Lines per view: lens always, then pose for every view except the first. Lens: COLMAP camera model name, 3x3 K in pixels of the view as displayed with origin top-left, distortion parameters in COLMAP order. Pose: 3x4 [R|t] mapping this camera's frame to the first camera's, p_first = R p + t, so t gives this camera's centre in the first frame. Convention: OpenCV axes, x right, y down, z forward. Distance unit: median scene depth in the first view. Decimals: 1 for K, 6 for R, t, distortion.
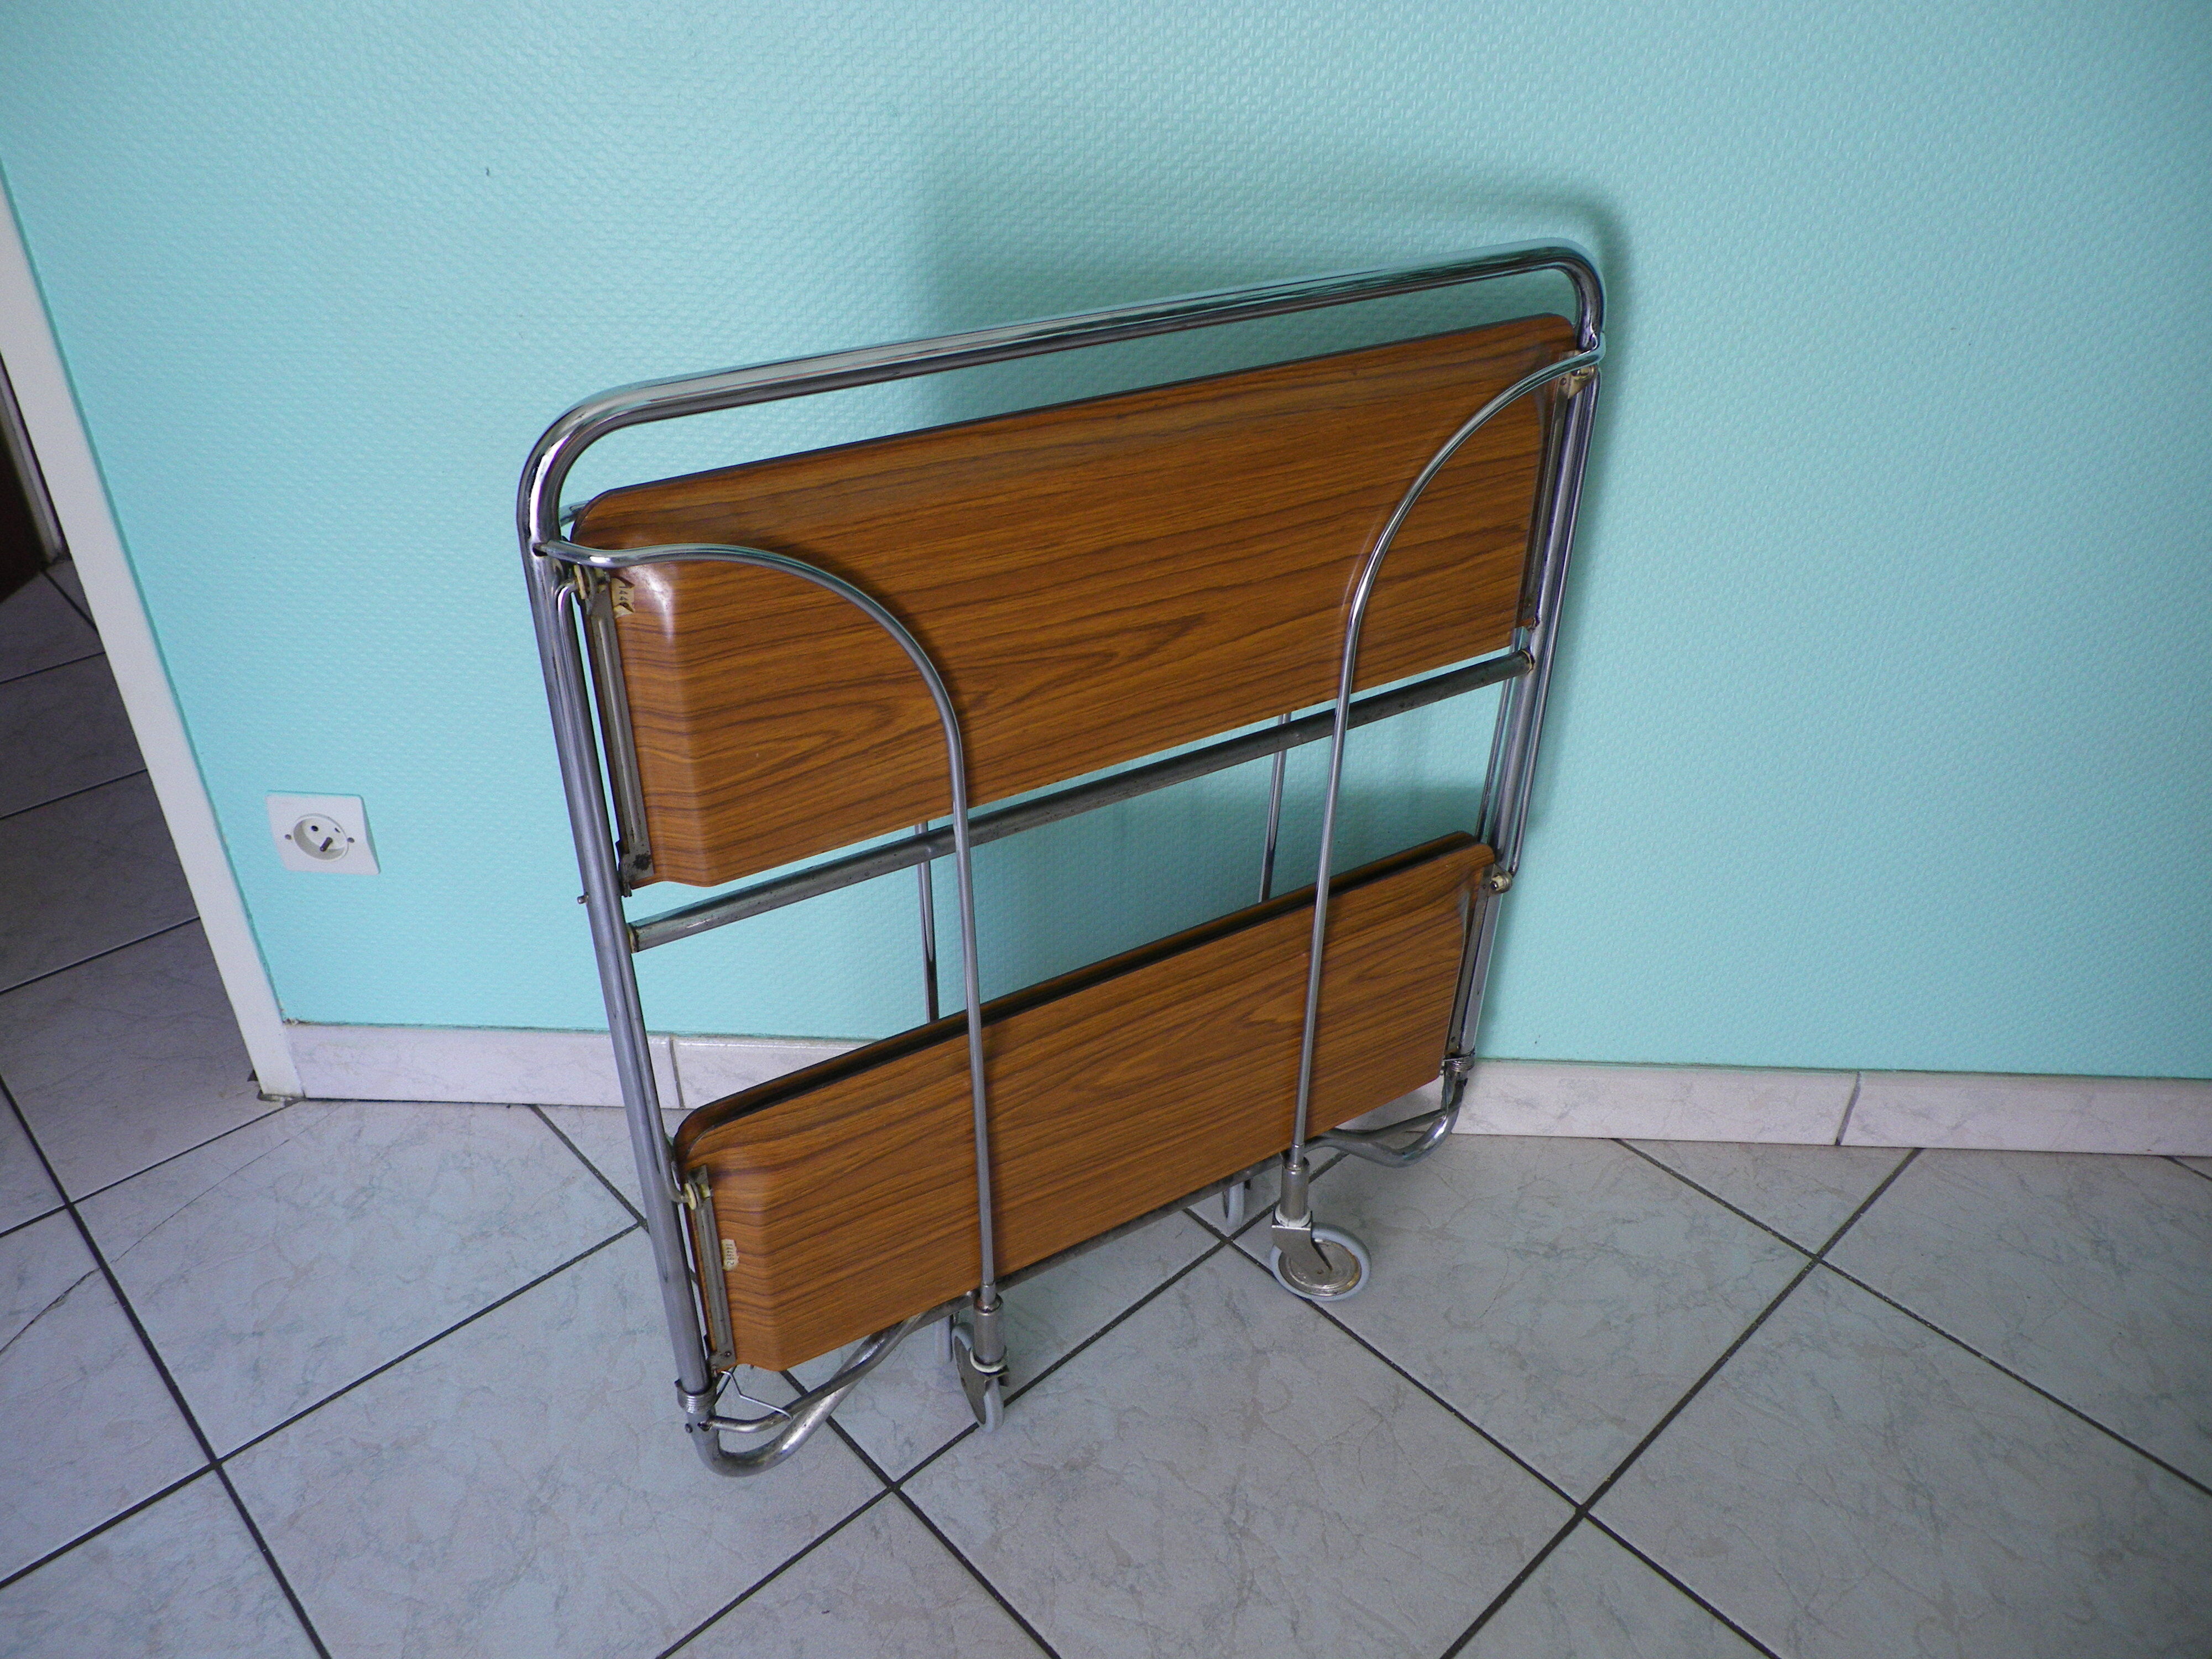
lens RADIAL K [[1674.5, 0, 1106.4], [0, 1674.5, 819.1], [0, 0, 1]] dist [-0.014039, 0.011651]
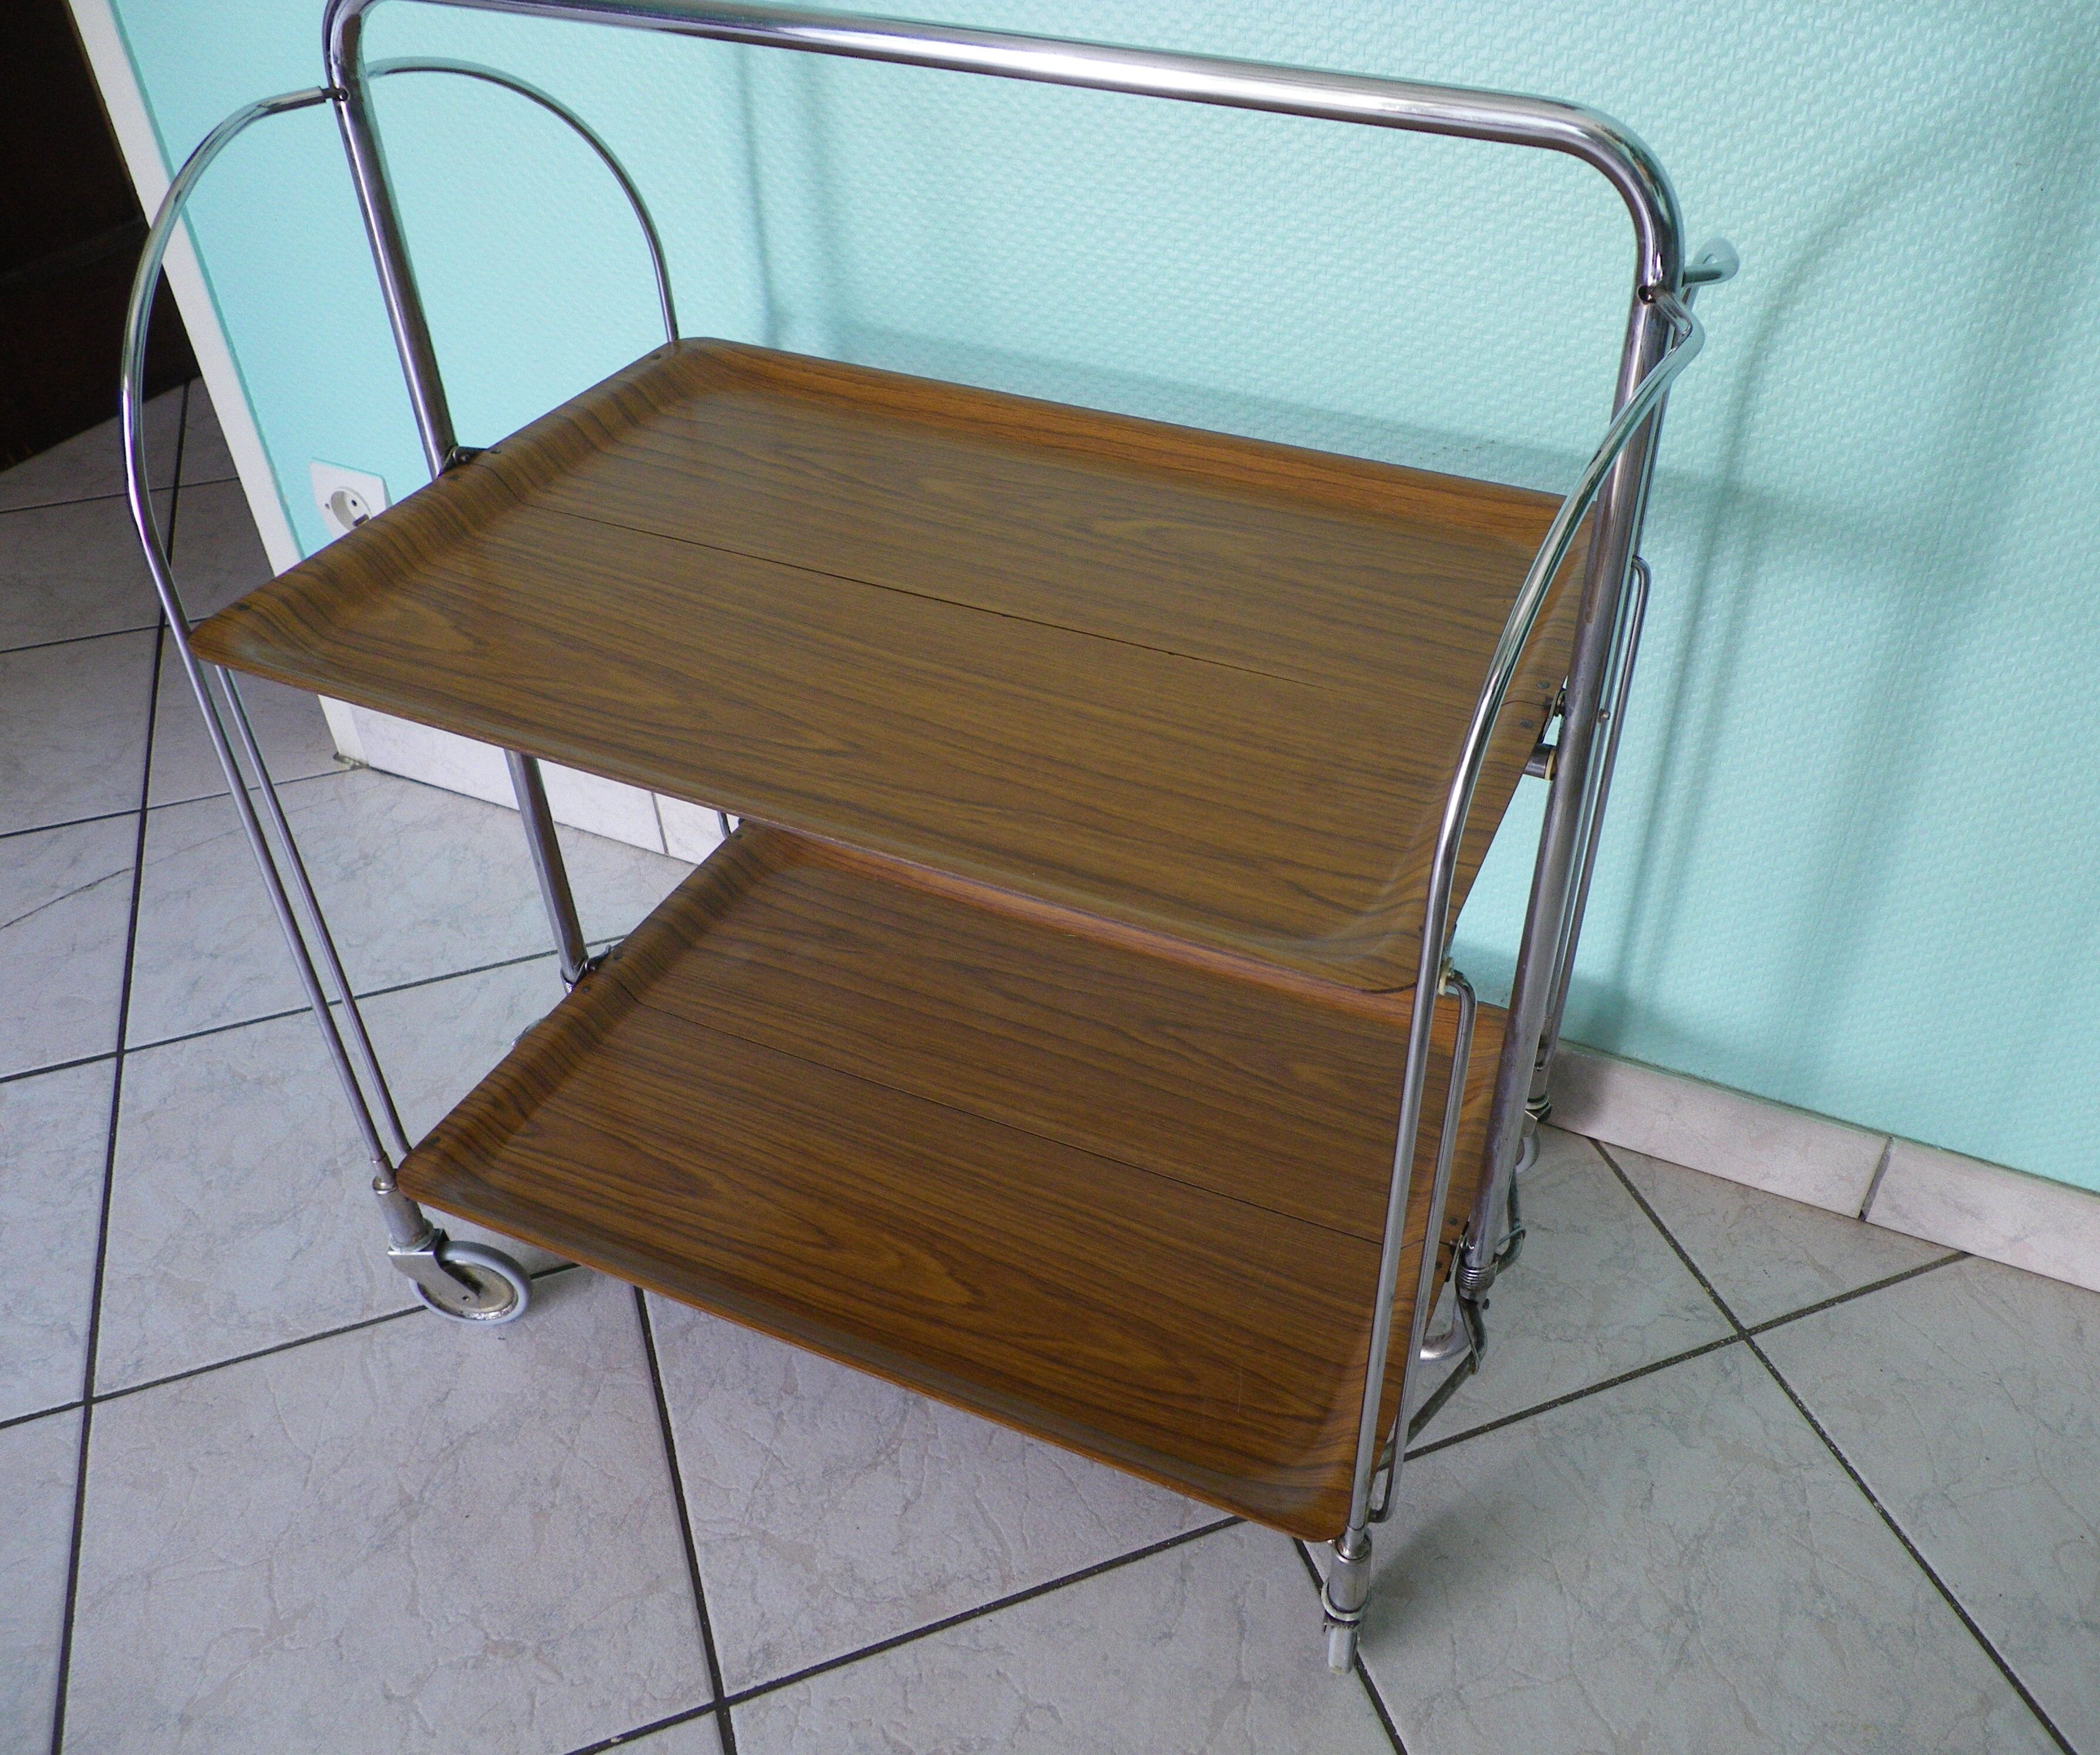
lens RADIAL K [[1774.2, 0, 1176.0], [0, 1774.2, 866.4], [0, 0, 1]] dist [-0.009145, 0.003055]
pose [[0.930058, 0.226800, -0.289056, 0.404977], [-0.197871, 0.972089, 0.126057, -0.016081], [0.309578, -0.060044, 0.948976, 0.113448]]
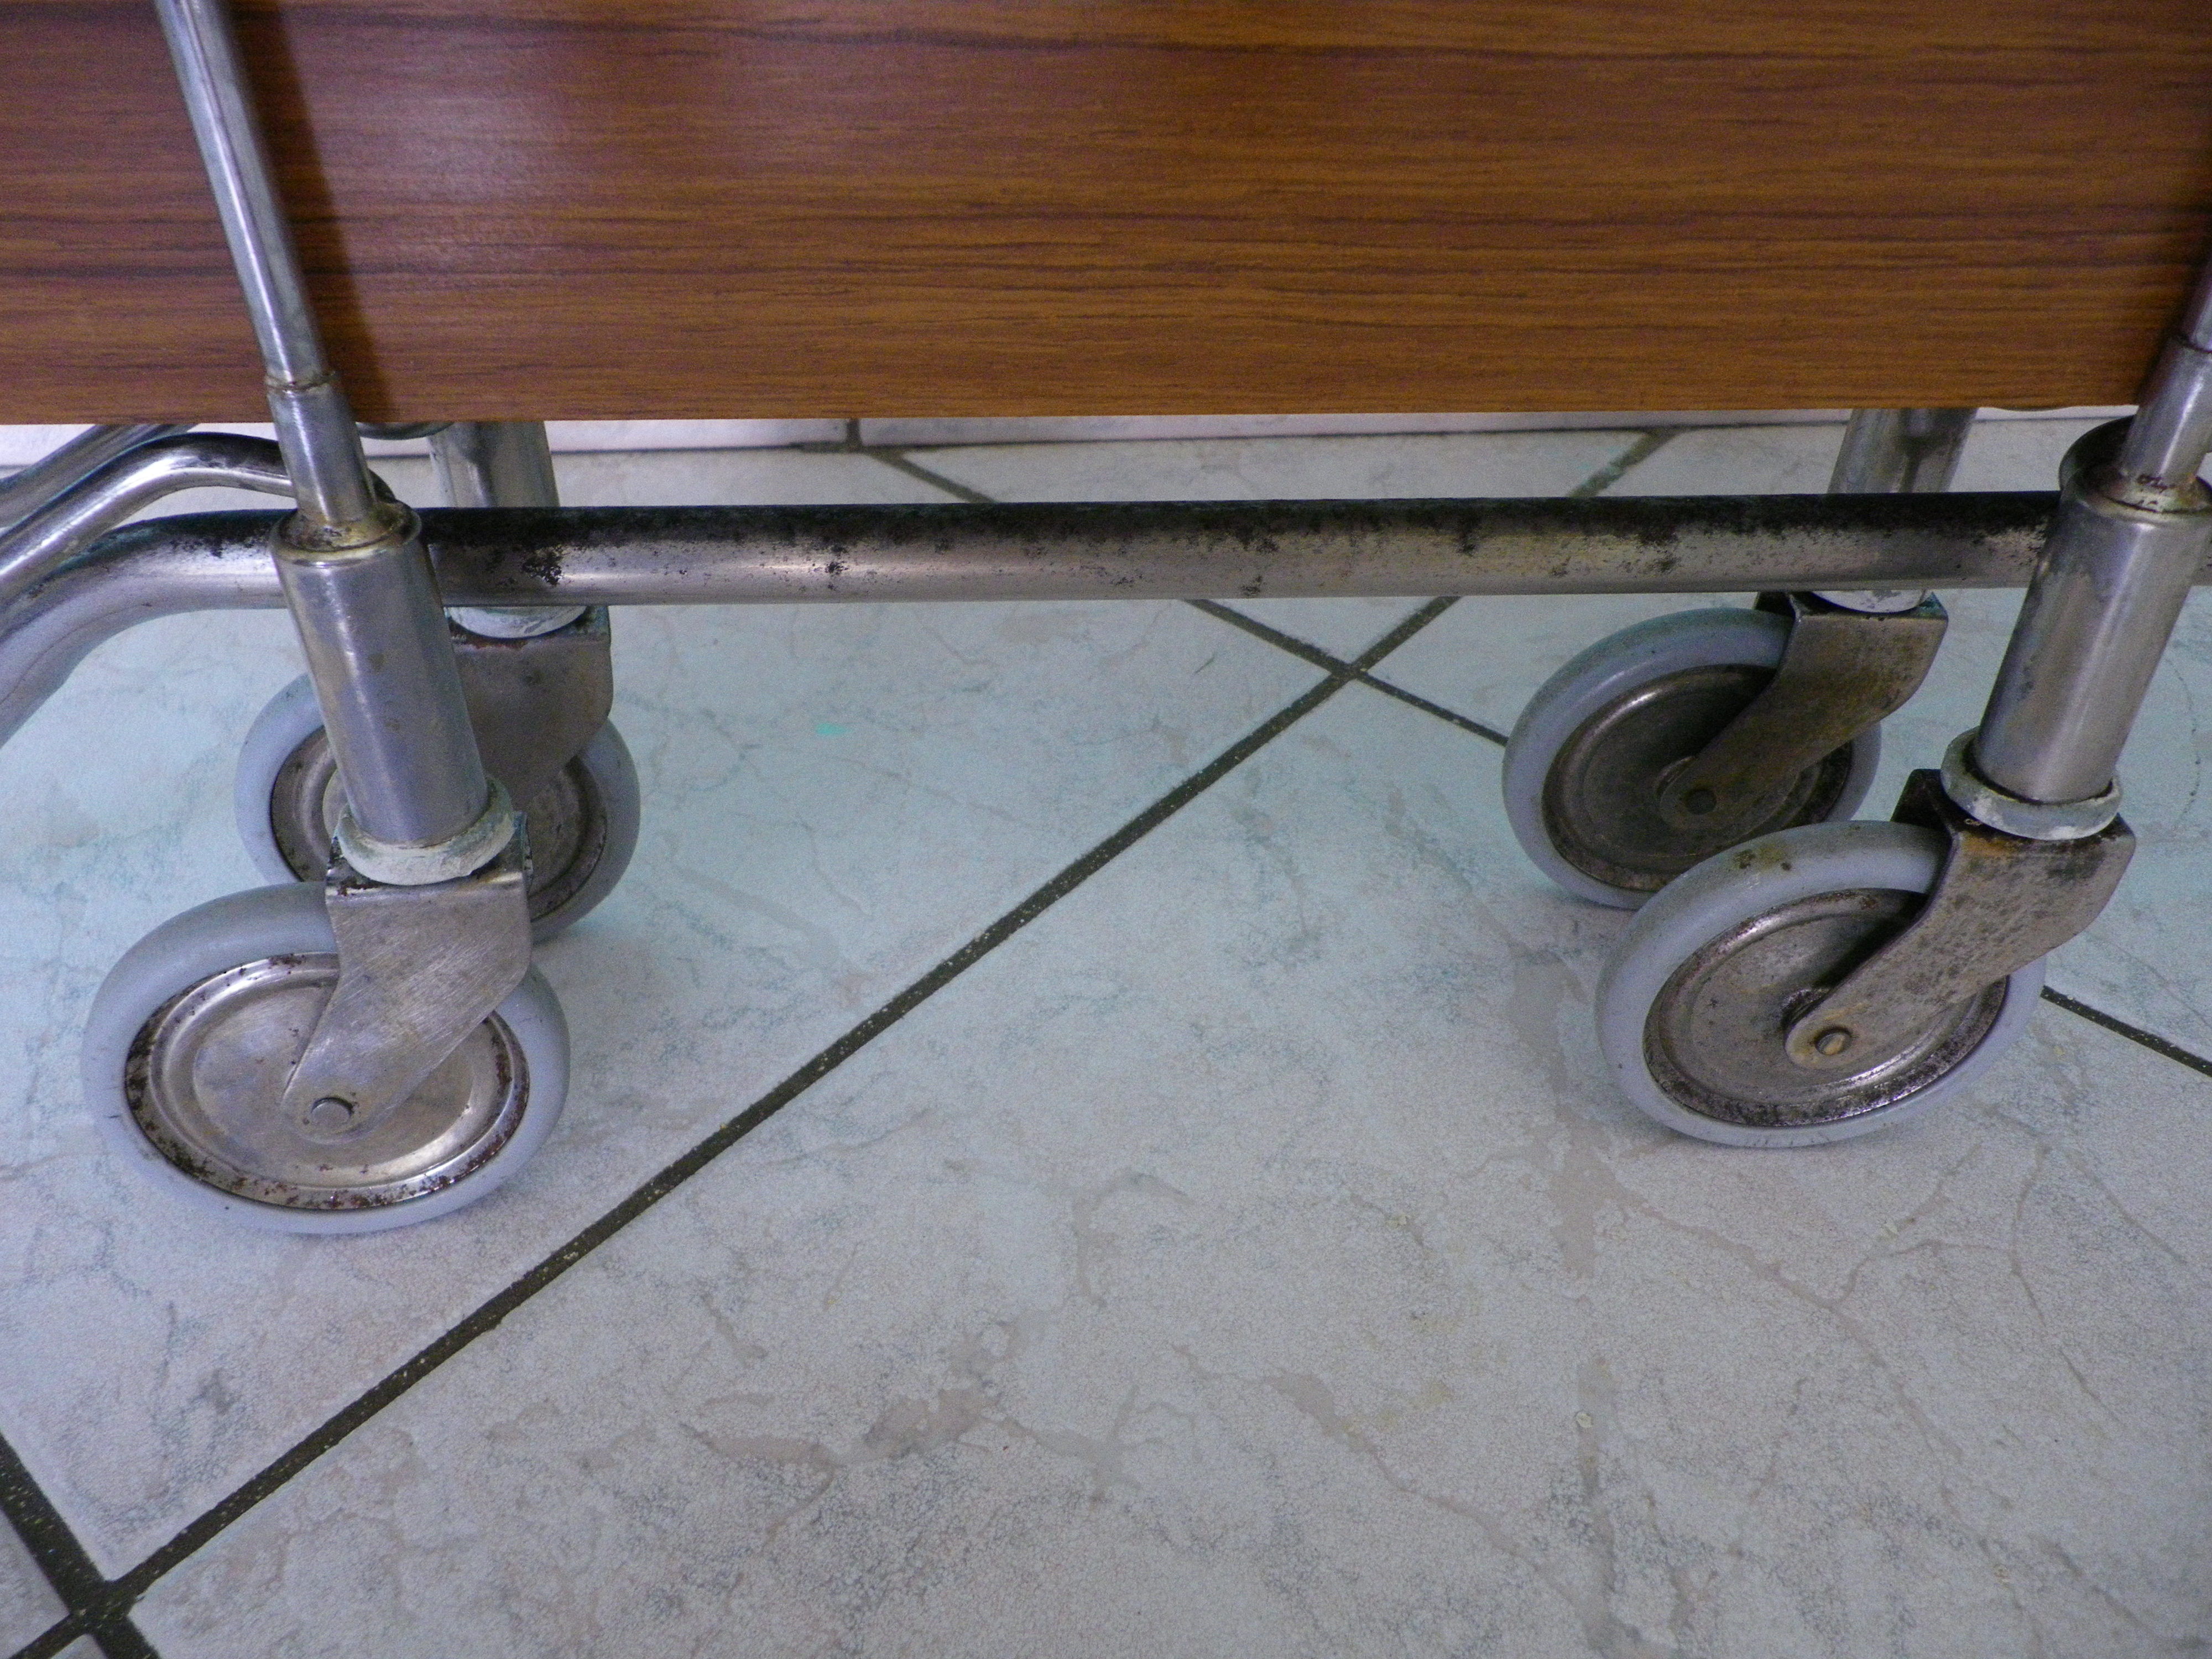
lens RADIAL K [[1674.5, 0, 1105.1], [0, 1674.5, 824.5], [0, 0, 1]] dist [-0.014039, 0.011651]
pose [[0.995152, -0.066313, 0.072636, -0.003139], [0.055663, 0.988597, 0.139921, 0.260510], [-0.081086, -0.135199, 0.987495, 0.748863]]
